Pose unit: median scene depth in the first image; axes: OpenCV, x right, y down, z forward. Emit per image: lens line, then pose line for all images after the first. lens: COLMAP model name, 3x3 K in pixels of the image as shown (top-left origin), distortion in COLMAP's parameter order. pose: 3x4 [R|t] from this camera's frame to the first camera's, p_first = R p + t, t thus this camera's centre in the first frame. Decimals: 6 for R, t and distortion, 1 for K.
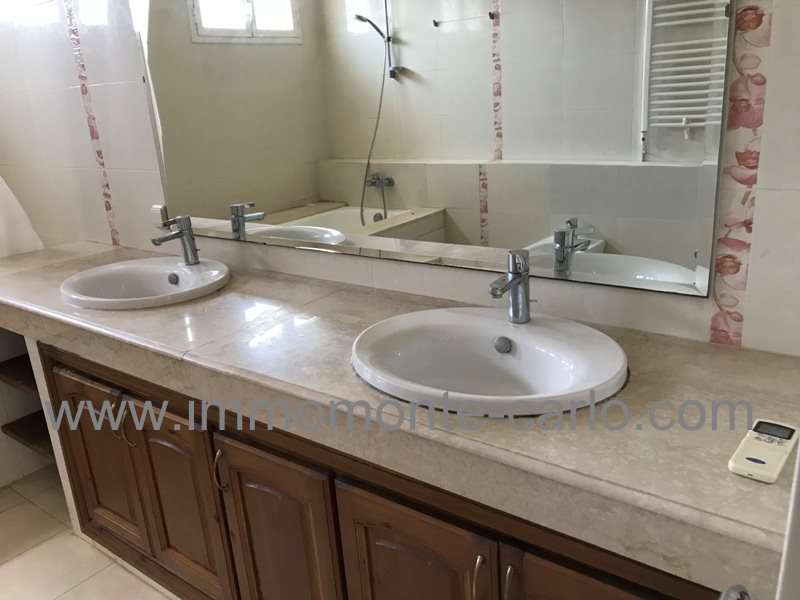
lens RADIAL K [[667.5, 0, 399.7], [0, 667.5, 306.6], [0, 0, 1]] dist [0.090189, 0.006415]
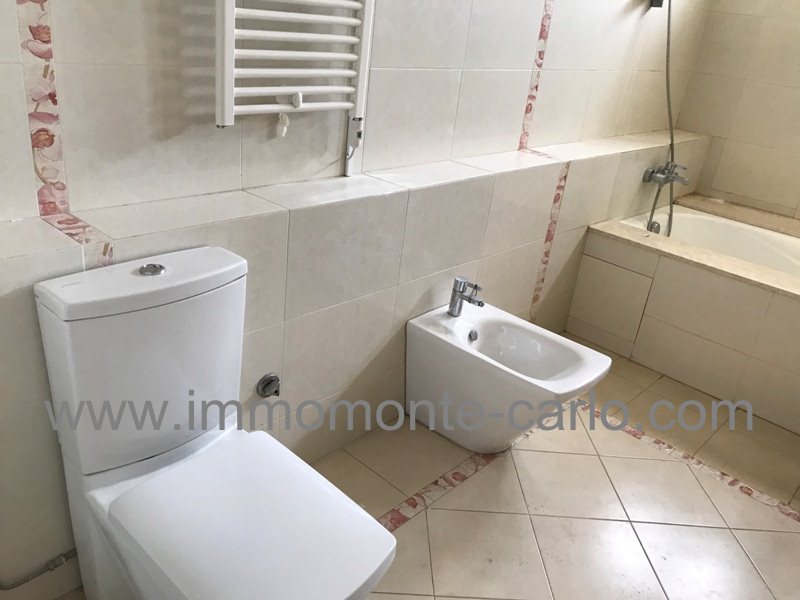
lens RADIAL K [[641.1, 0, 400.7], [0, 641.1, 296.6], [0, 0, 1]] dist [-0.017454, -0.016195]
pose [[0.091152, -0.364982, 0.926542, -0.482609], [0.170962, 0.922337, 0.346506, -0.085741], [-0.981052, 0.126819, 0.146471, 0.372201]]
